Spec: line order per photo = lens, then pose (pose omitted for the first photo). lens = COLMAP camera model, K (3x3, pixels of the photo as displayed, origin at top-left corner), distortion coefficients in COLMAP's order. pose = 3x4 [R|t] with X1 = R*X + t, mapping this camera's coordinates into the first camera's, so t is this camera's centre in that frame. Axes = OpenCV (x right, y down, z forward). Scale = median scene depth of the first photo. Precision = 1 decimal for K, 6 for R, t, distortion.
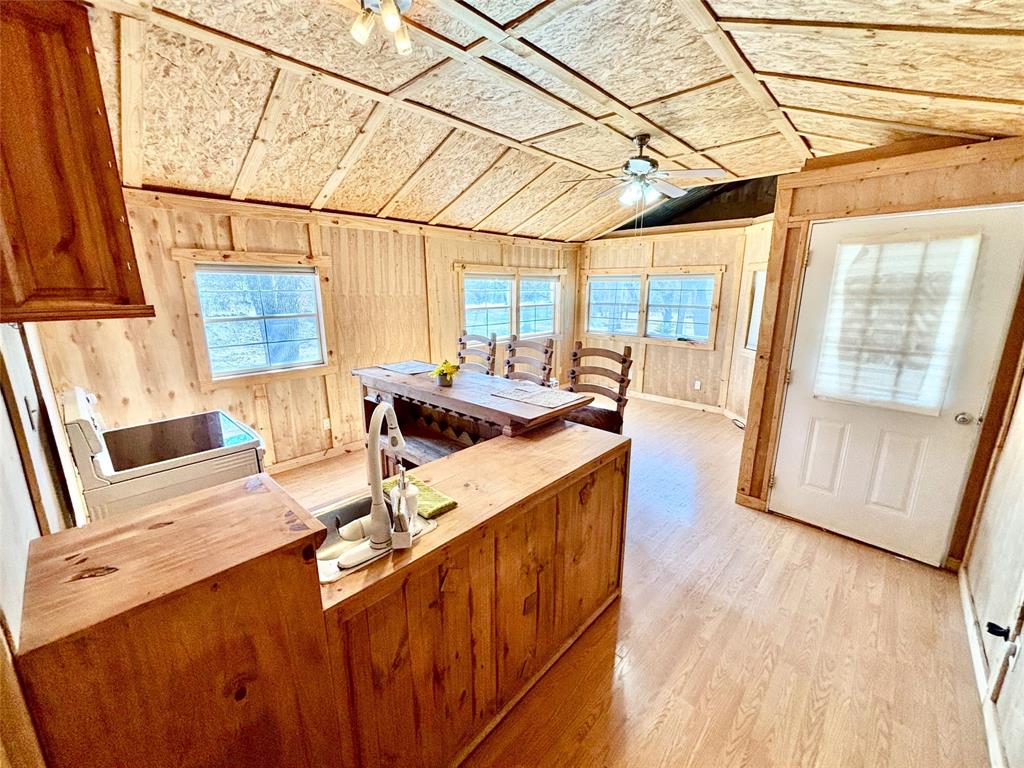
lens RADIAL K [[411.2, 0, 515.3], [0, 411.2, 382.9], [0, 0, 1]] dist [-0.002990, -0.000311]
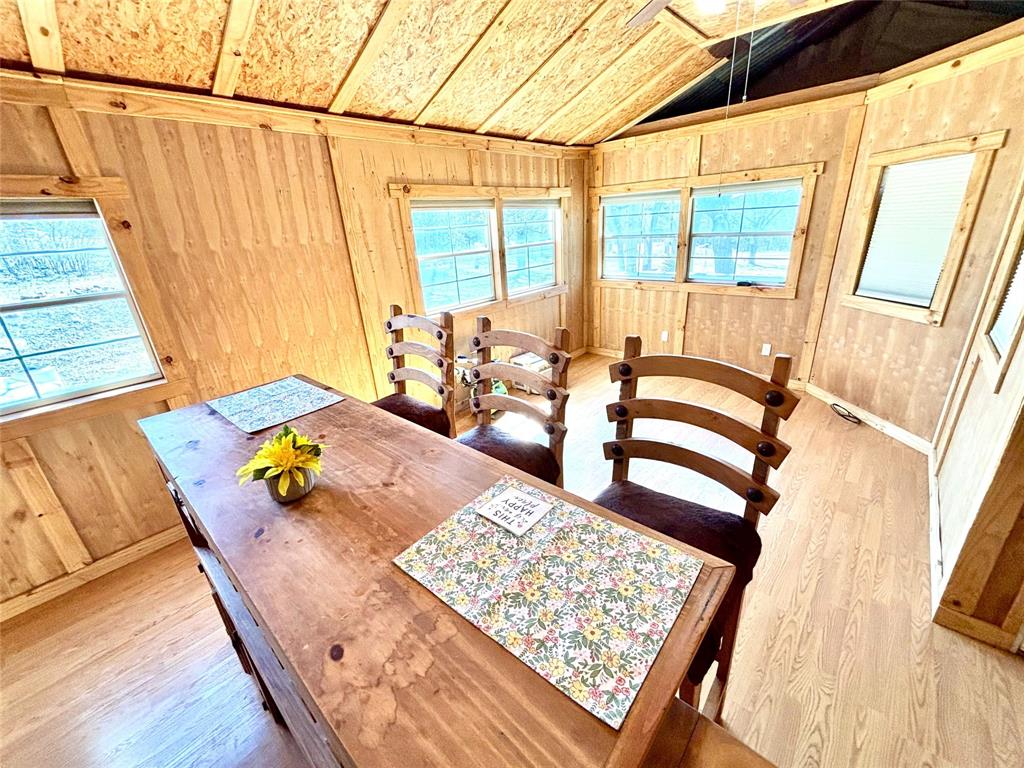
lens RADIAL K [[411.2, 0, 513.9], [0, 411.2, 381.3], [0, 0, 1]] dist [-0.002990, -0.000311]
pose [[0.998043, -0.062014, -0.008014, 0.021068], [0.062528, 0.988712, 0.136158, -0.073240], [-0.000520, -0.136393, 0.990655, 0.352289]]
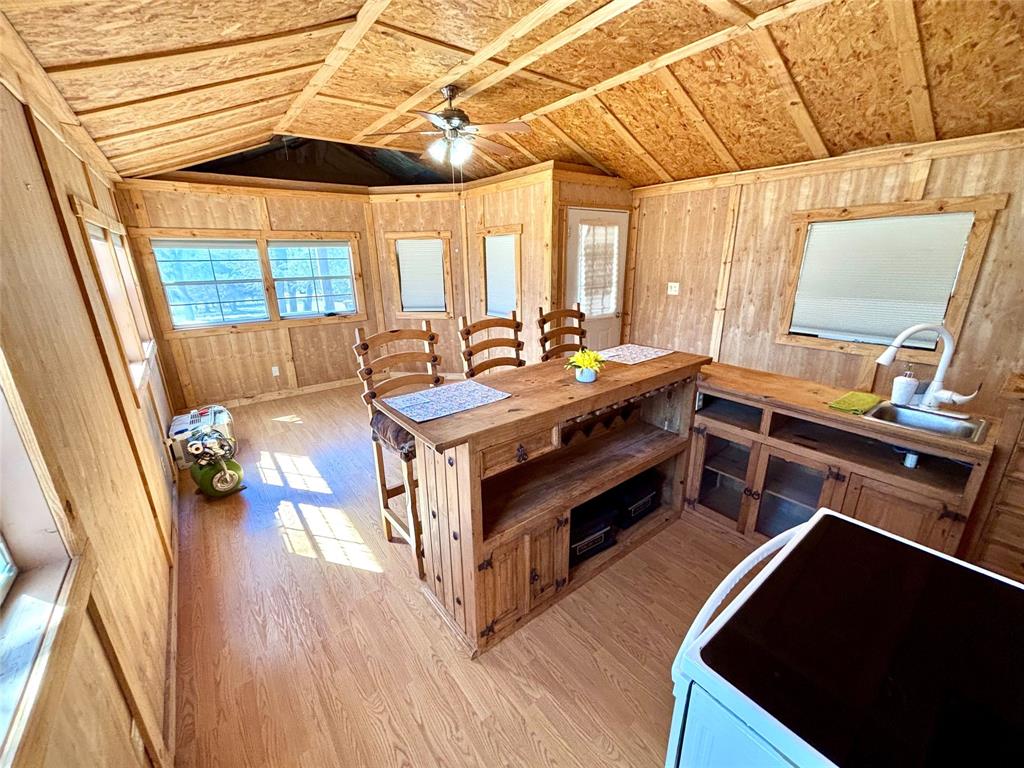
lens RADIAL K [[411.2, 0, 510.2], [0, 411.2, 375.2], [0, 0, 1]] dist [-0.002990, -0.000311]
pose [[0.168410, -0.284742, 0.943695, -0.483581], [0.237445, 0.940896, 0.241524, -0.122175], [-0.956691, 0.183401, 0.226067, 0.522475]]
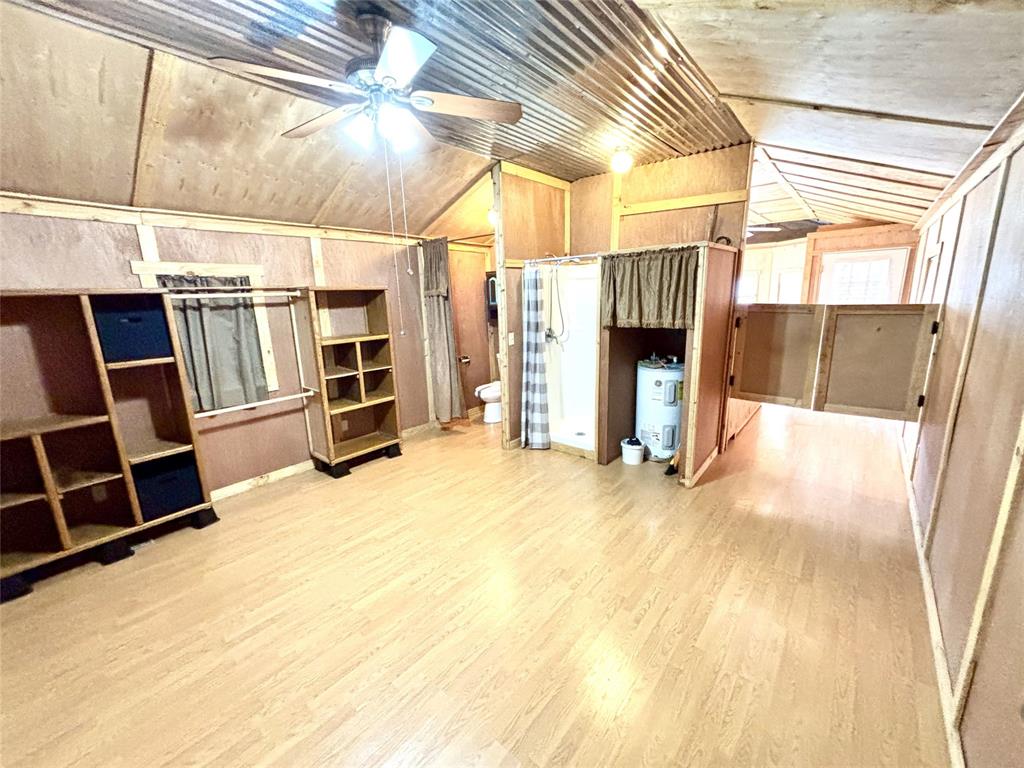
lens RADIAL K [[411.2, 0, 511.7], [0, 411.2, 384.0], [0, 0, 1]] dist [-0.002990, -0.000311]
pose [[0.996744, -0.046281, 0.066019, -0.667986], [0.046618, 0.998906, -0.003570, 0.149530], [-0.065782, 0.006636, 0.997812, -0.654179]]
